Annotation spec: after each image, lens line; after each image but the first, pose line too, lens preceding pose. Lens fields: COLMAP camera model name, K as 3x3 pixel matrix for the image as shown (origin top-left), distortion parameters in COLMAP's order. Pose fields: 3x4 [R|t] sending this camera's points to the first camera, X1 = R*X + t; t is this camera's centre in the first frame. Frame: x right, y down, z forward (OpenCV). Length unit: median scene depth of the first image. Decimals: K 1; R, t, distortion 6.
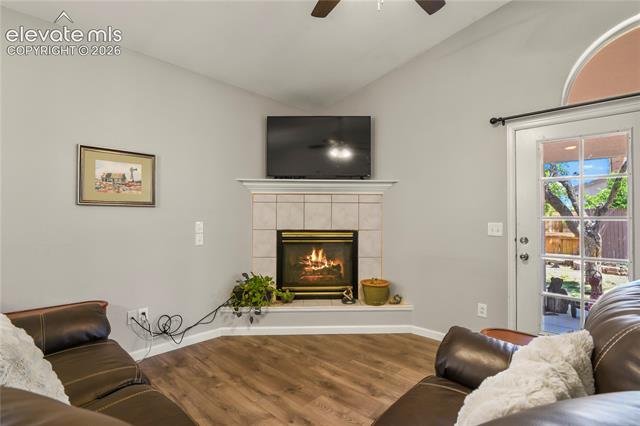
lens RADIAL K [[309.3, 0, 324.9], [0, 309.3, 211.6], [0, 0, 1]] dist [-0.011495, -0.003041]
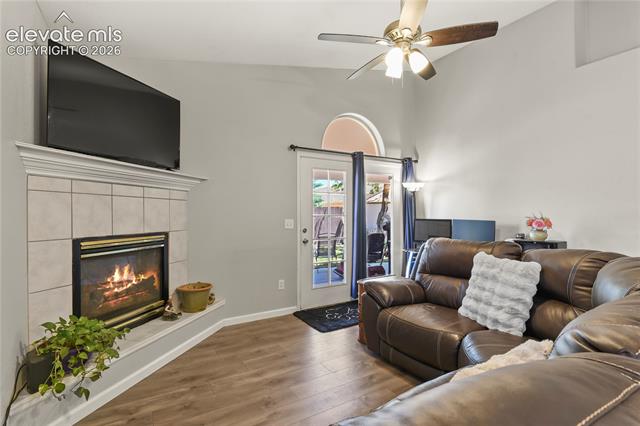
lens RADIAL K [[309.3, 0, 321.6], [0, 309.3, 213.1], [0, 0, 1]] dist [-0.011495, -0.003041]
pose [[0.276418, -0.001607, 0.961036, -0.592627], [-0.017531, 0.999824, 0.006714, -0.003525], [-0.960878, -0.018703, 0.276341, 0.370918]]
